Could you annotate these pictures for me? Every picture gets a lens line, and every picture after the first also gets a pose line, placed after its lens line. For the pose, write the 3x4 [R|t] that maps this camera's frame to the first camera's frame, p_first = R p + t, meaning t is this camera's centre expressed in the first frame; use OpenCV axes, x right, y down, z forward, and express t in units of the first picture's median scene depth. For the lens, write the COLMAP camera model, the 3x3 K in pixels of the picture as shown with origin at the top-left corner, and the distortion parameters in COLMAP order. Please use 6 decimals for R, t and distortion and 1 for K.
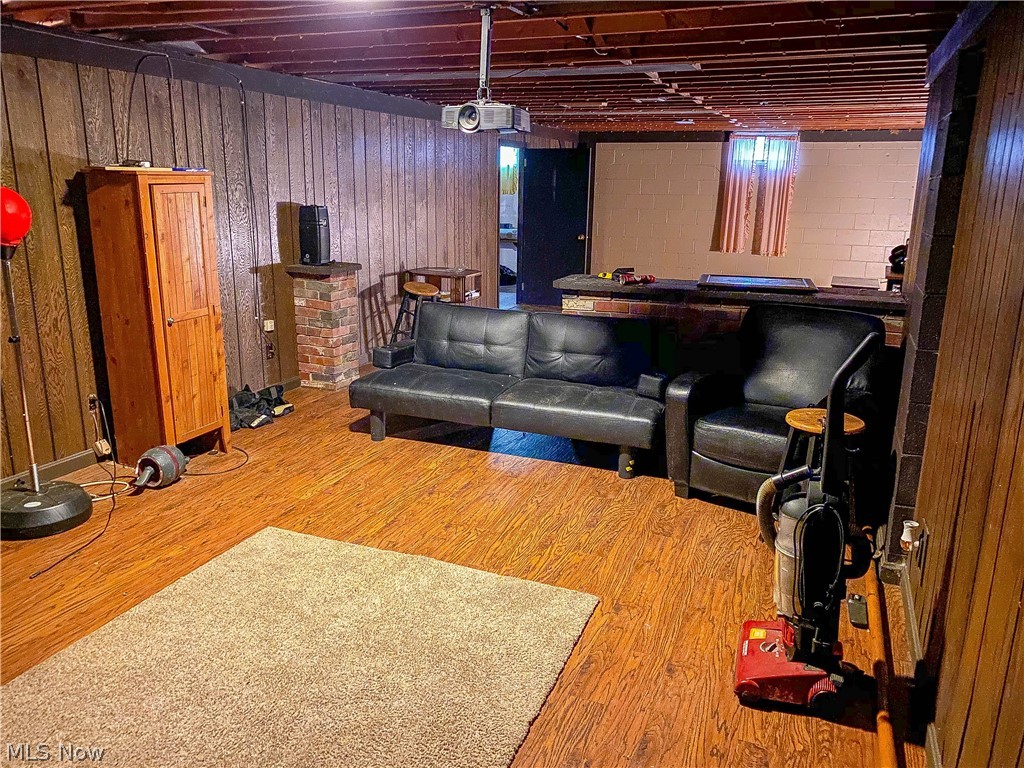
lens RADIAL K [[778.6, 0, 508.5], [0, 778.6, 381.4], [0, 0, 1]] dist [0.067753, -0.099834]
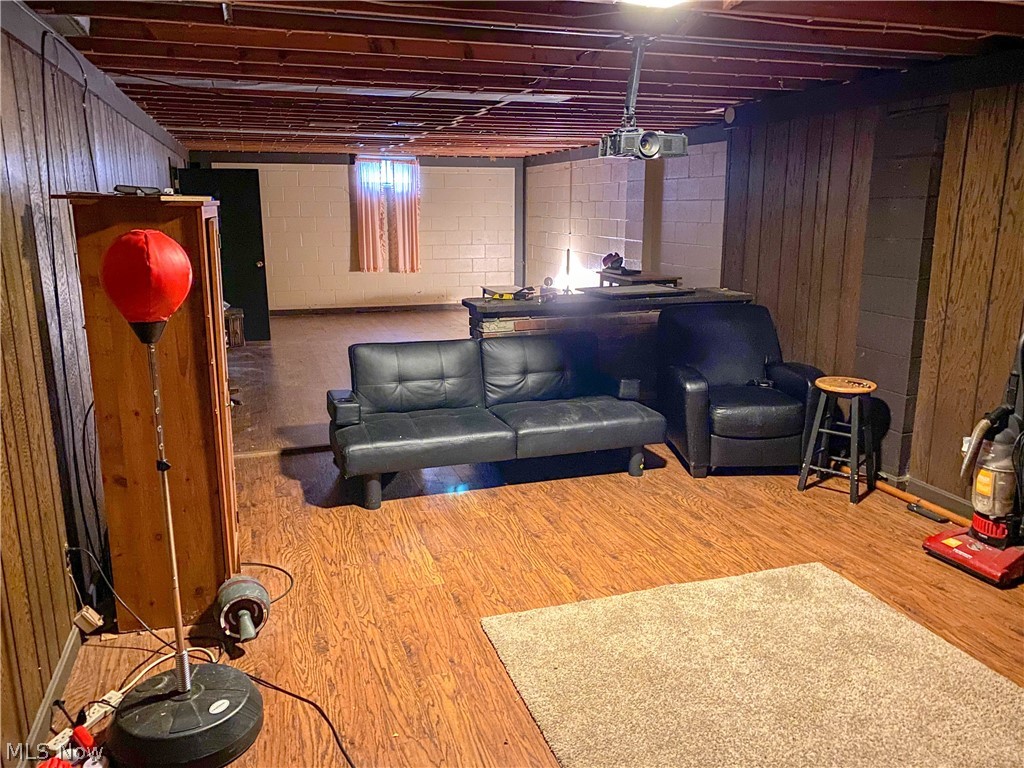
lens RADIAL K [[778.6, 0, 508.5], [0, 778.6, 381.4], [0, 0, 1]] dist [0.067753, -0.099834]
pose [[0.761407, -0.157519, 0.628846, -0.634713], [0.172588, 0.984277, 0.037581, -0.075633], [-0.624879, 0.079917, 0.776621, 0.254193]]
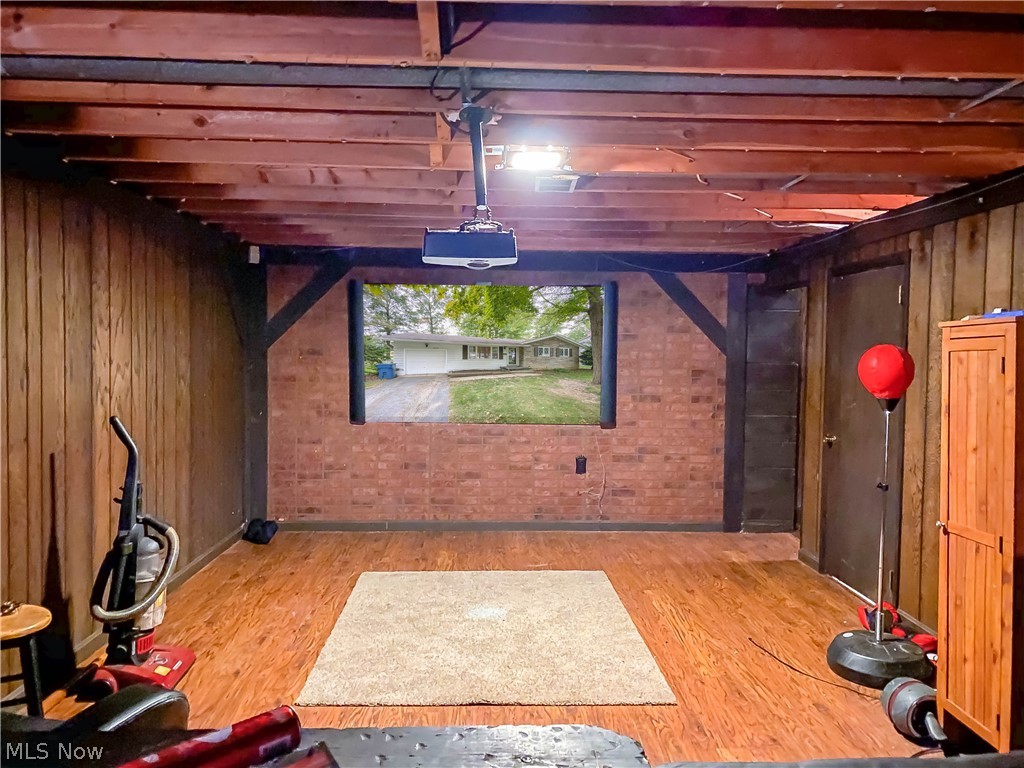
lens RADIAL K [[778.6, 0, 508.5], [0, 778.6, 381.4], [0, 0, 1]] dist [0.067753, -0.099834]
pose [[-0.911999, -0.010582, -0.410055, 0.203684], [-0.127259, 0.957640, 0.258323, -0.311591], [0.389952, 0.287774, -0.874714, 1.326683]]
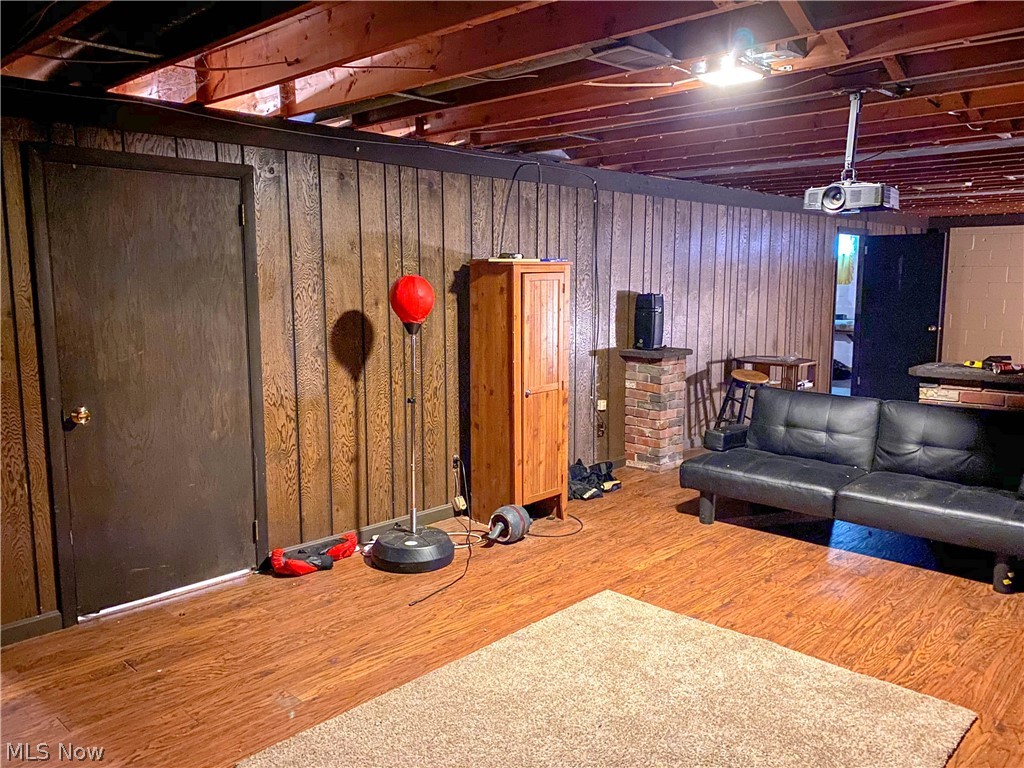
lens RADIAL K [[802.6, 0, 510.9], [0, 802.6, 381.1], [0, 0, 1]] dist [0.060156, -0.072617]
pose [[0.930973, 0.032035, -0.363681, -0.036189], [-0.076720, 0.991066, -0.109097, 0.030667], [0.356937, 0.129468, 0.925113, -0.059441]]
